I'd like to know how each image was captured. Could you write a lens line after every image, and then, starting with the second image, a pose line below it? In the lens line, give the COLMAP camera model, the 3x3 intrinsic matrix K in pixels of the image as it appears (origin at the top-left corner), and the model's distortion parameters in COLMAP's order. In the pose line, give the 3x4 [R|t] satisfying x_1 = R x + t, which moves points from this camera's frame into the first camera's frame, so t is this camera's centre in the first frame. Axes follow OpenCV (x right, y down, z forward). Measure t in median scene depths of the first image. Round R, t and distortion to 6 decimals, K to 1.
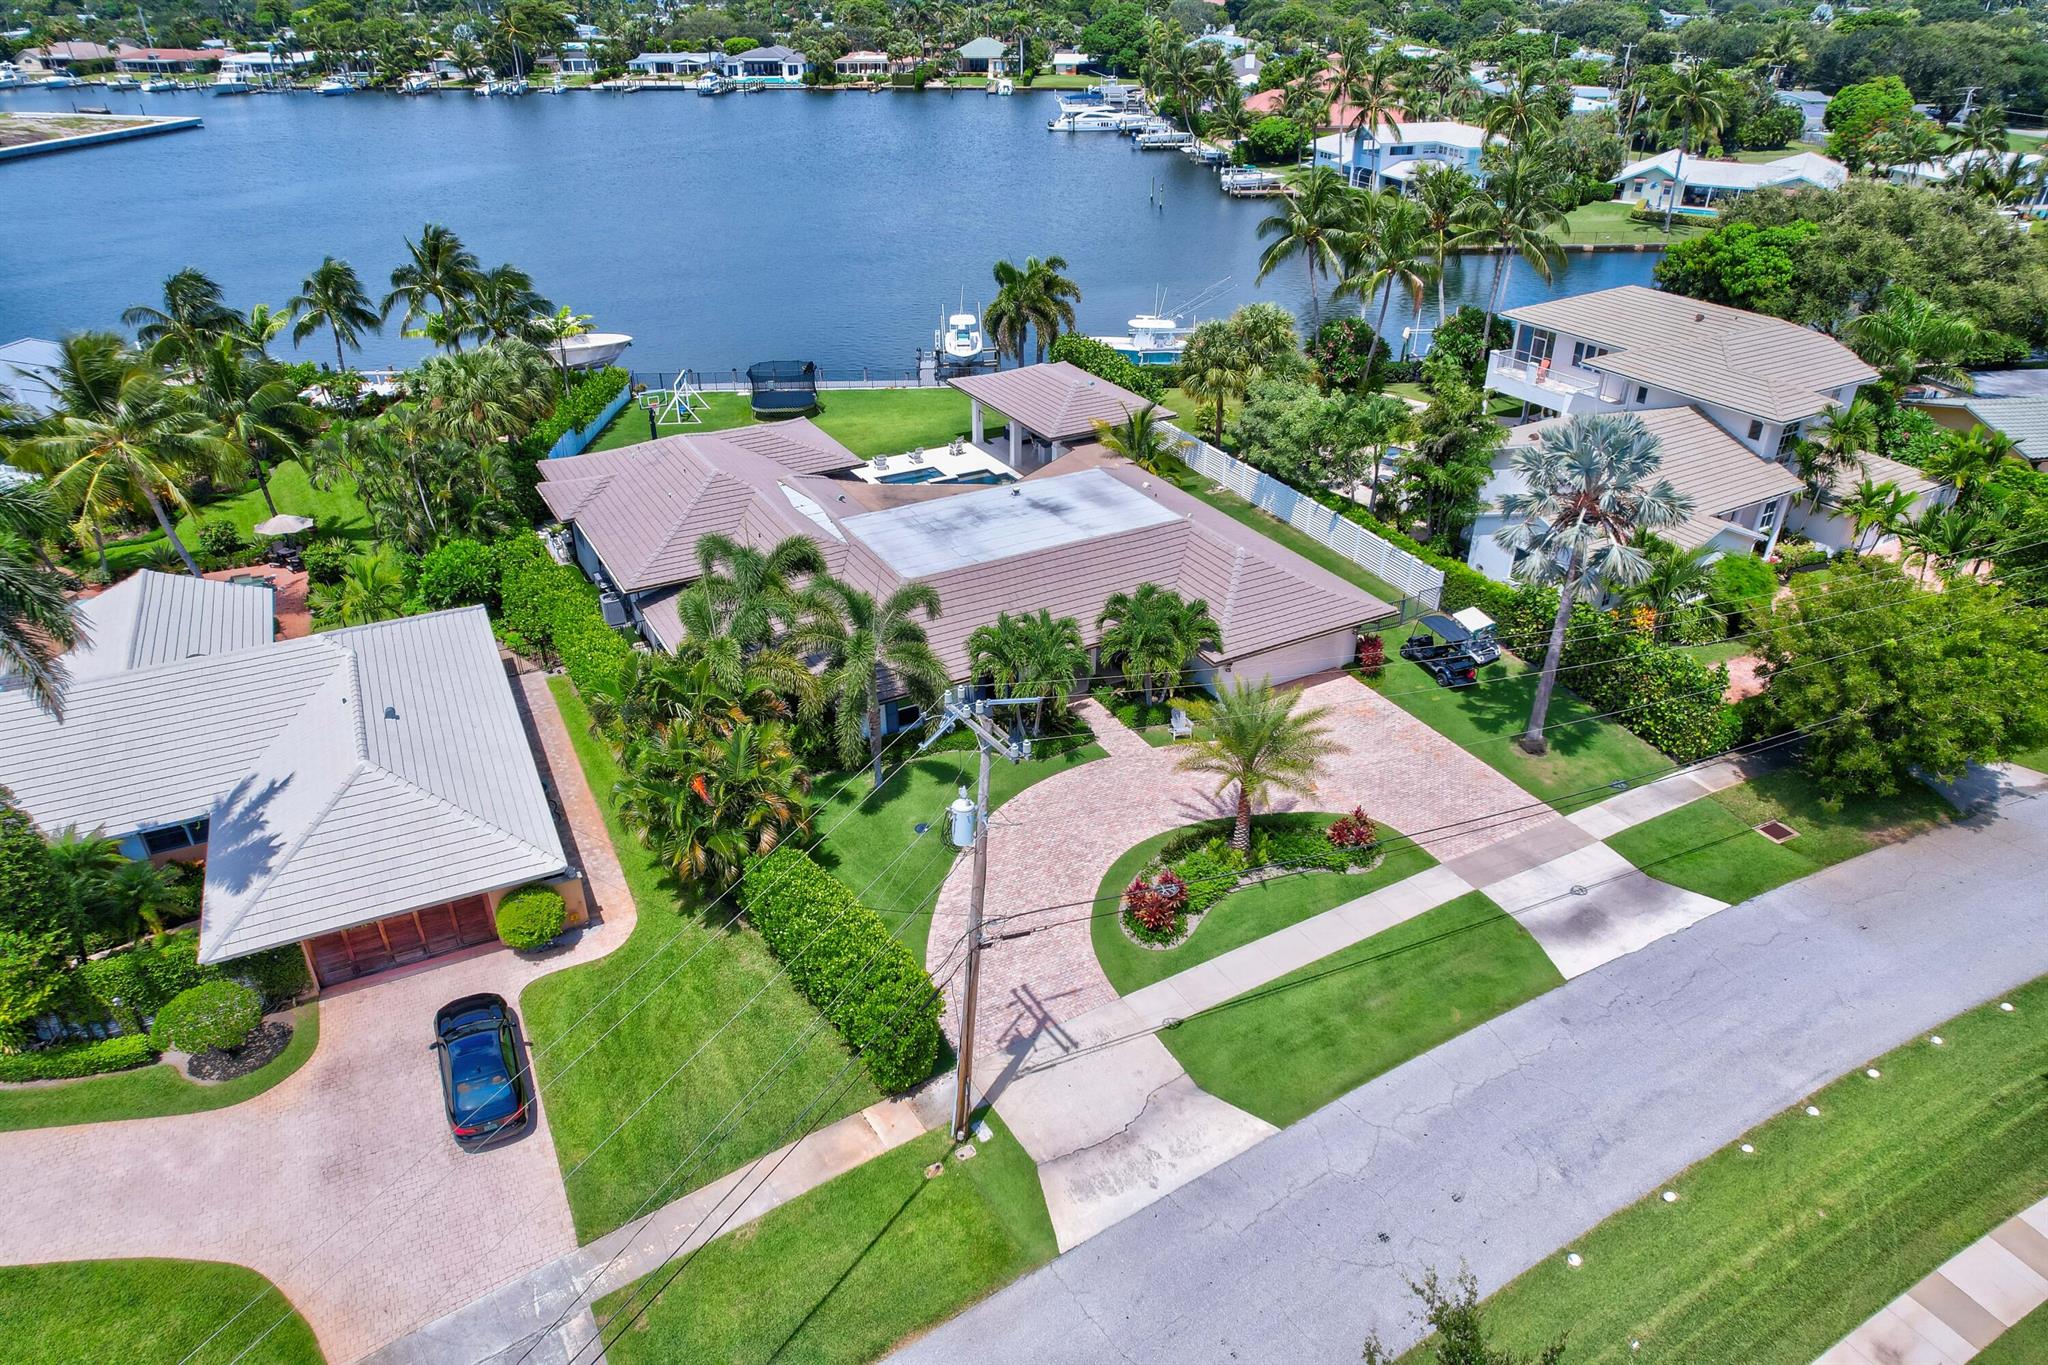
lens RADIAL K [[1289.0, 0, 1031.9], [0, 1289.0, 702.0], [0, 0, 1]] dist [-0.062744, 0.042610]
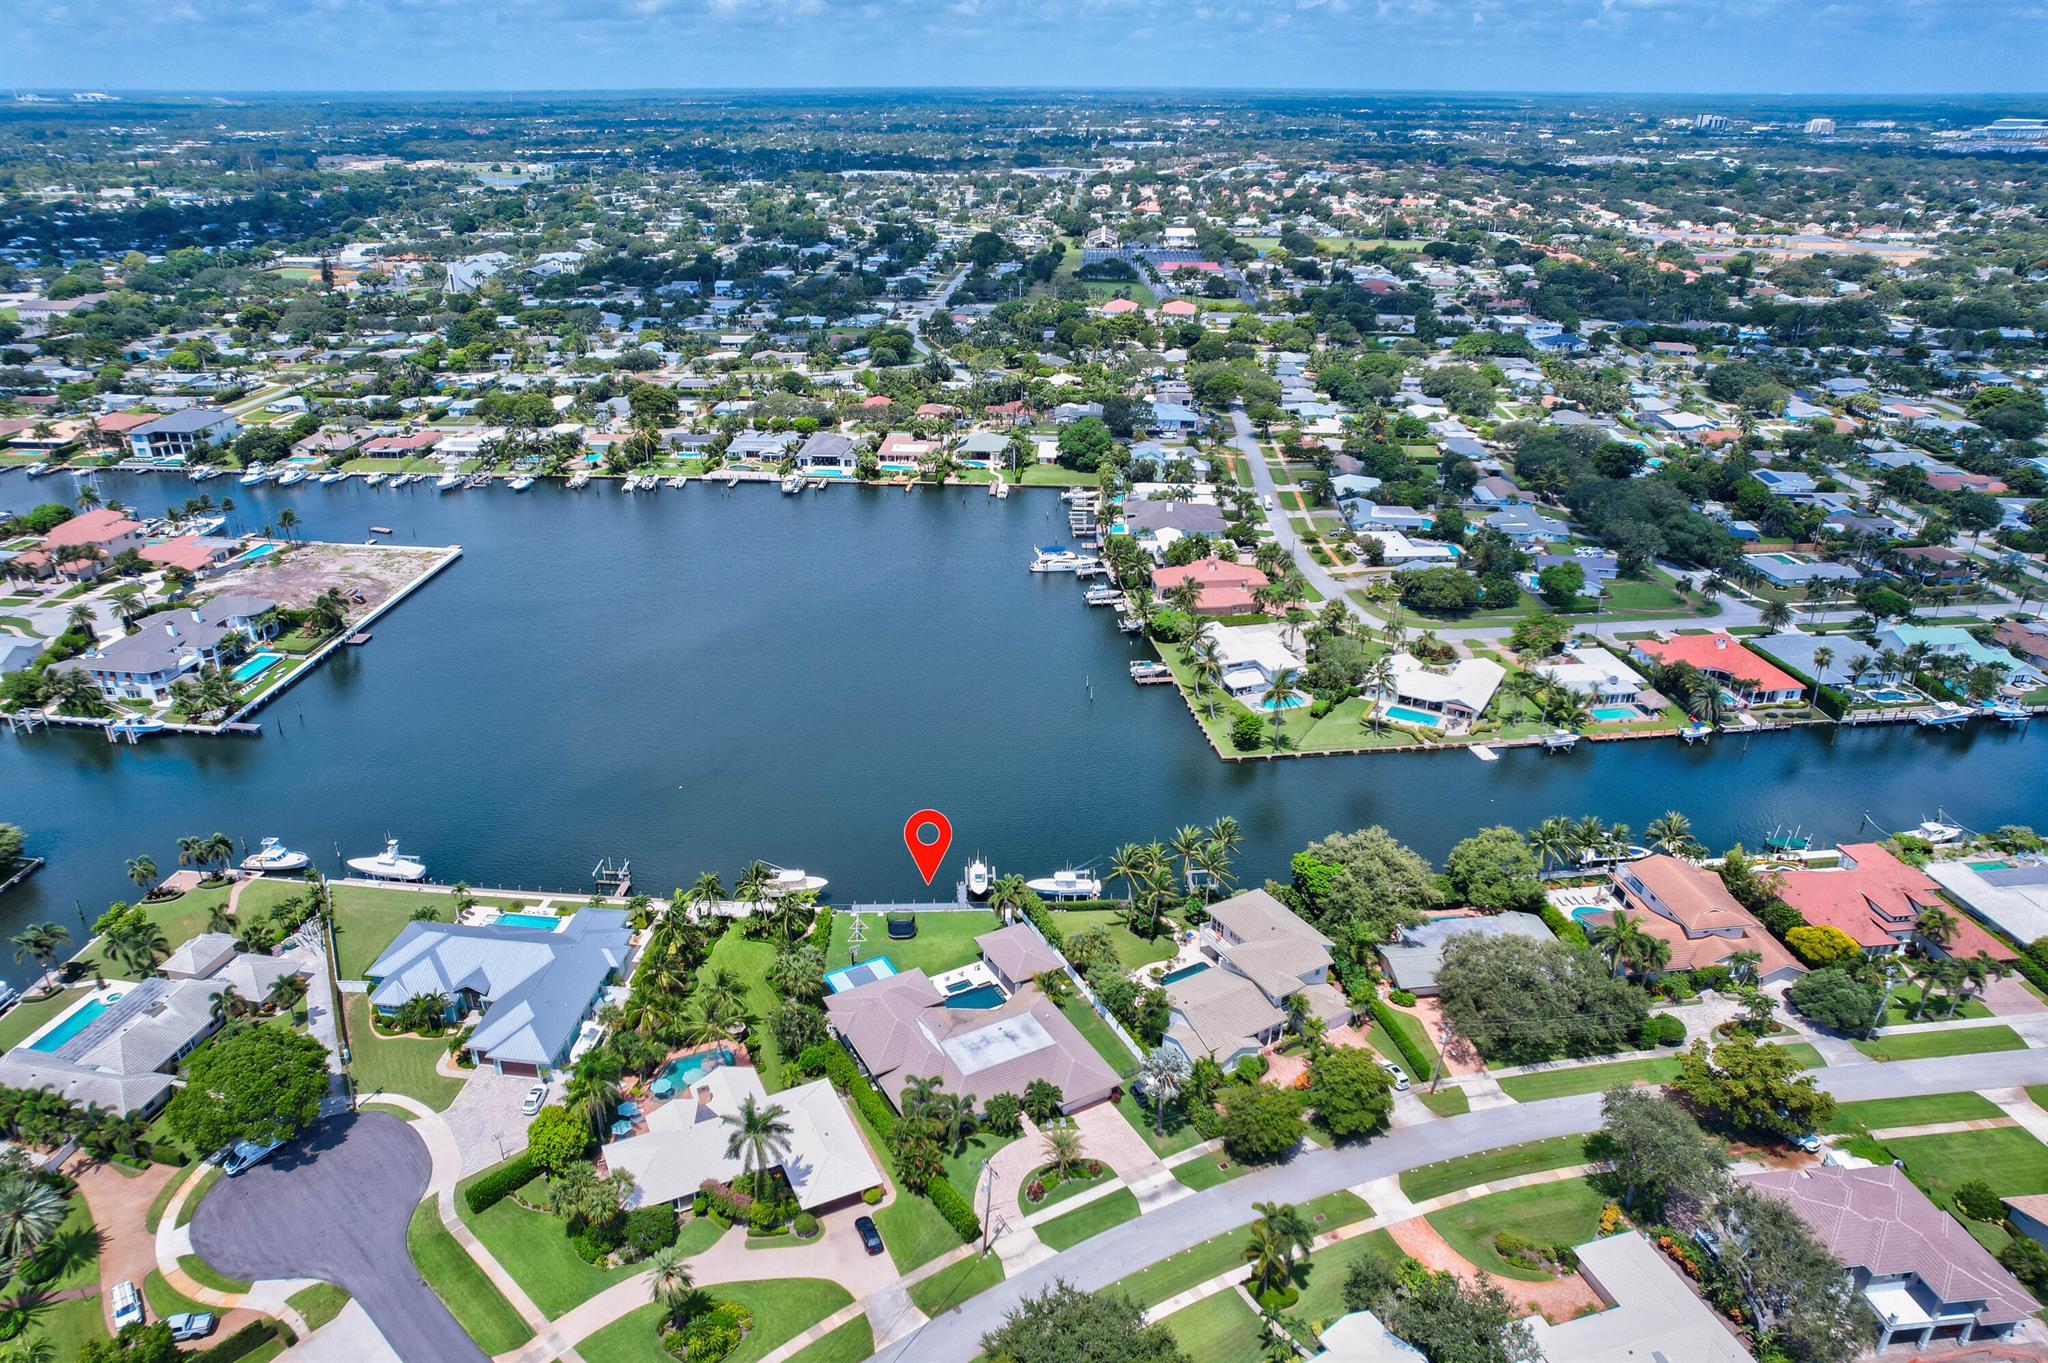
lens RADIAL K [[1279.4, 0, 1015.2], [0, 1279.4, 682.1], [0, 0, 1]] dist [-0.075864, 0.068643]
pose [[0.999922, 0.007657, -0.009825, 0.058127], [-0.008730, 0.993414, -0.114251, -0.817423], [0.008885, 0.114328, 0.993403, -2.592593]]
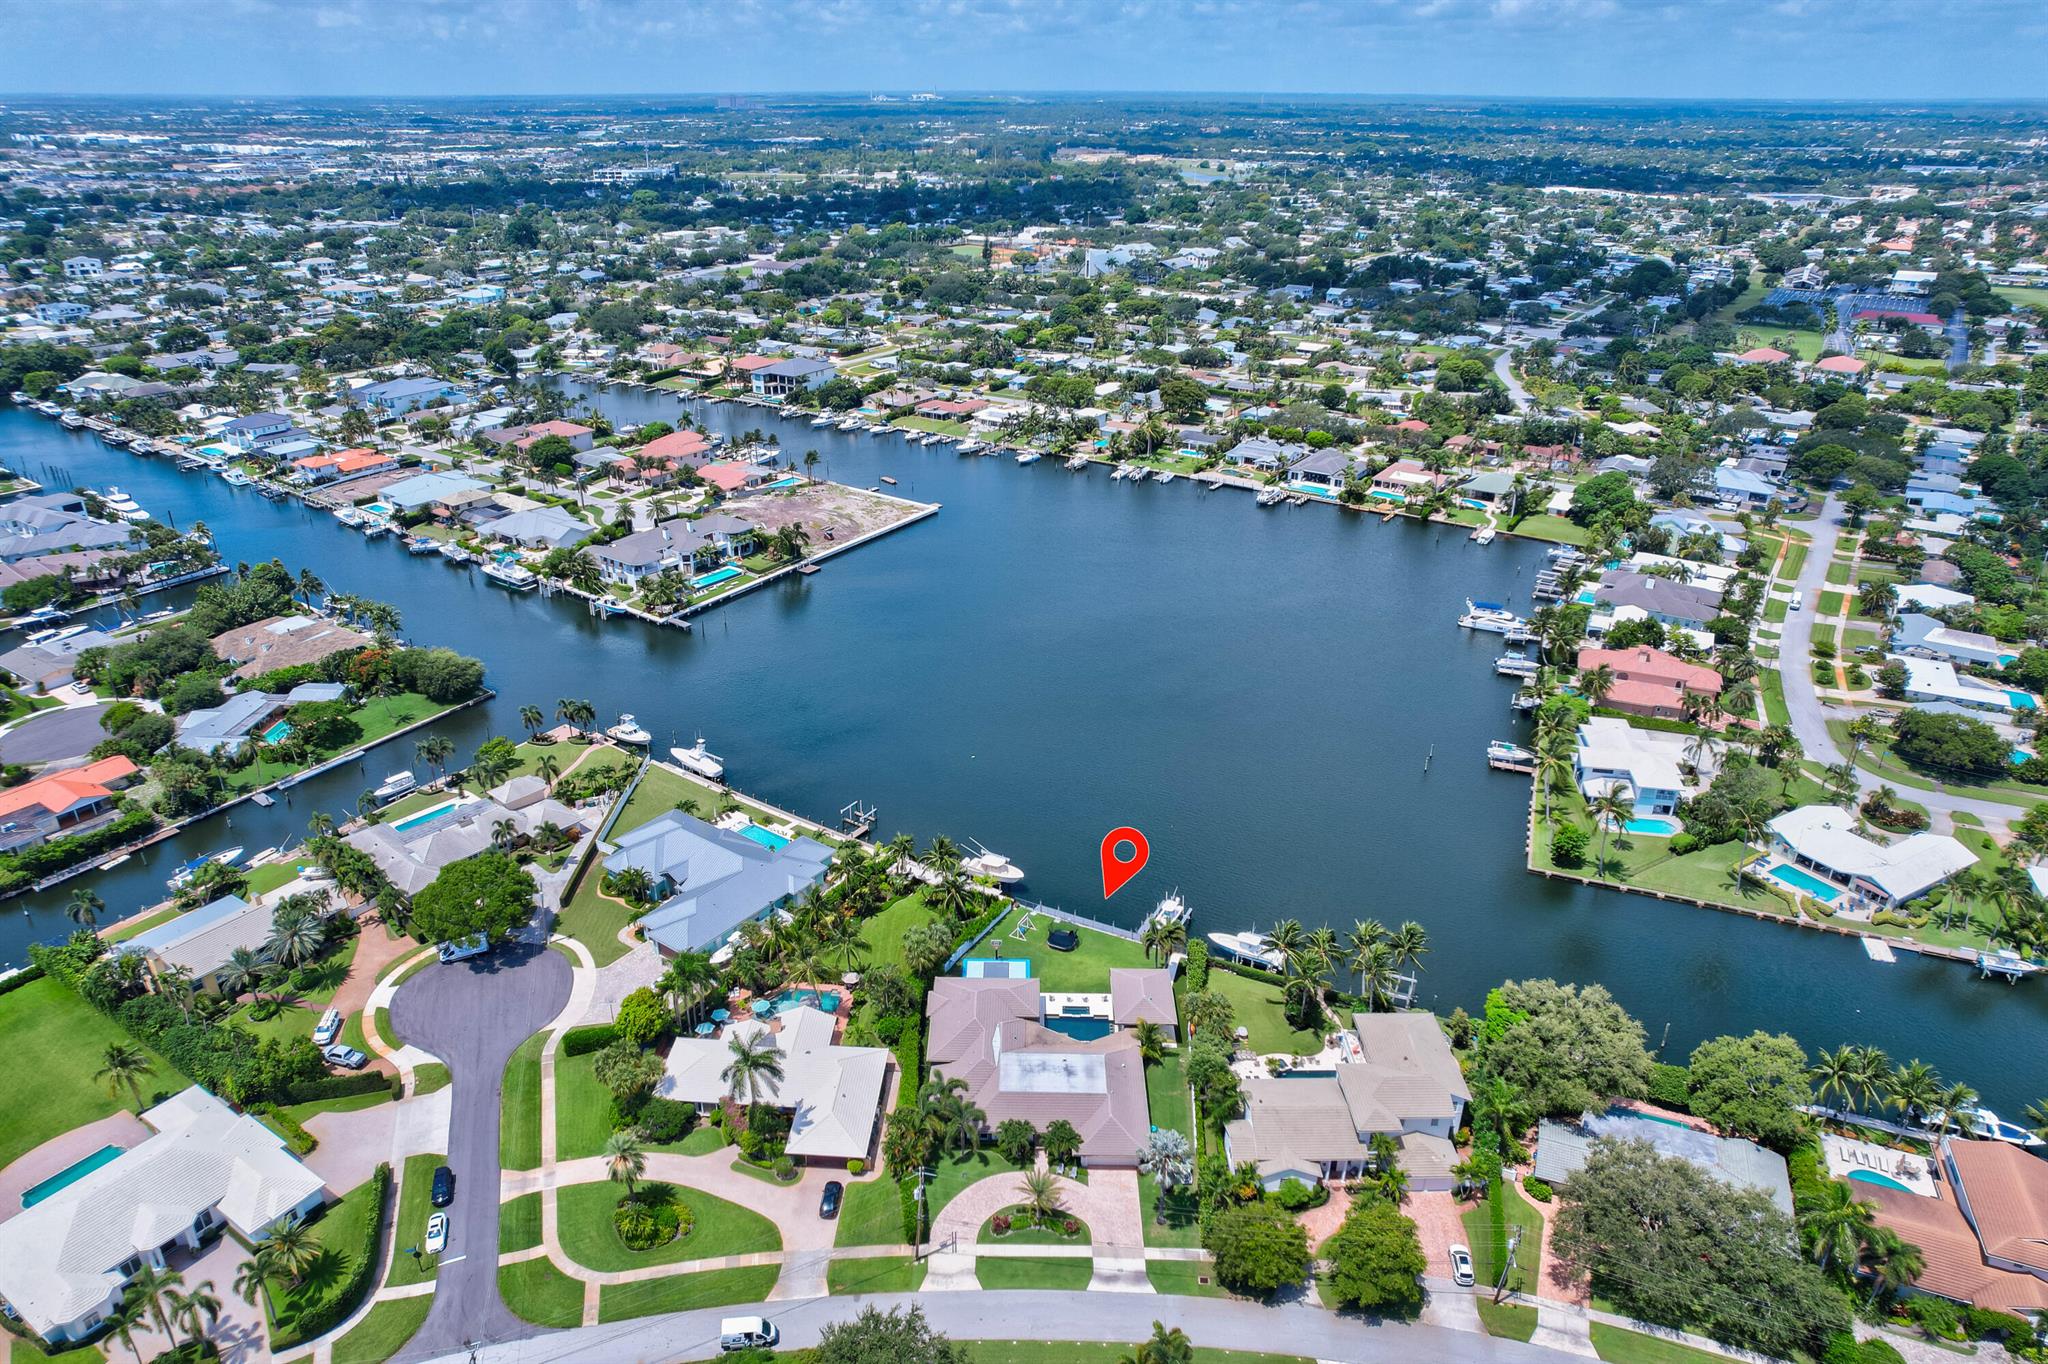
lens RADIAL K [[1289.0, 0, 1031.9], [0, 1289.0, 701.5], [0, 0, 1]] dist [-0.062744, 0.042610]
pose [[0.869950, 0.218204, -0.442238, 1.329639], [-0.264412, 0.963368, -0.044805, -1.034012], [0.416261, 0.155912, 0.895778, -2.226252]]
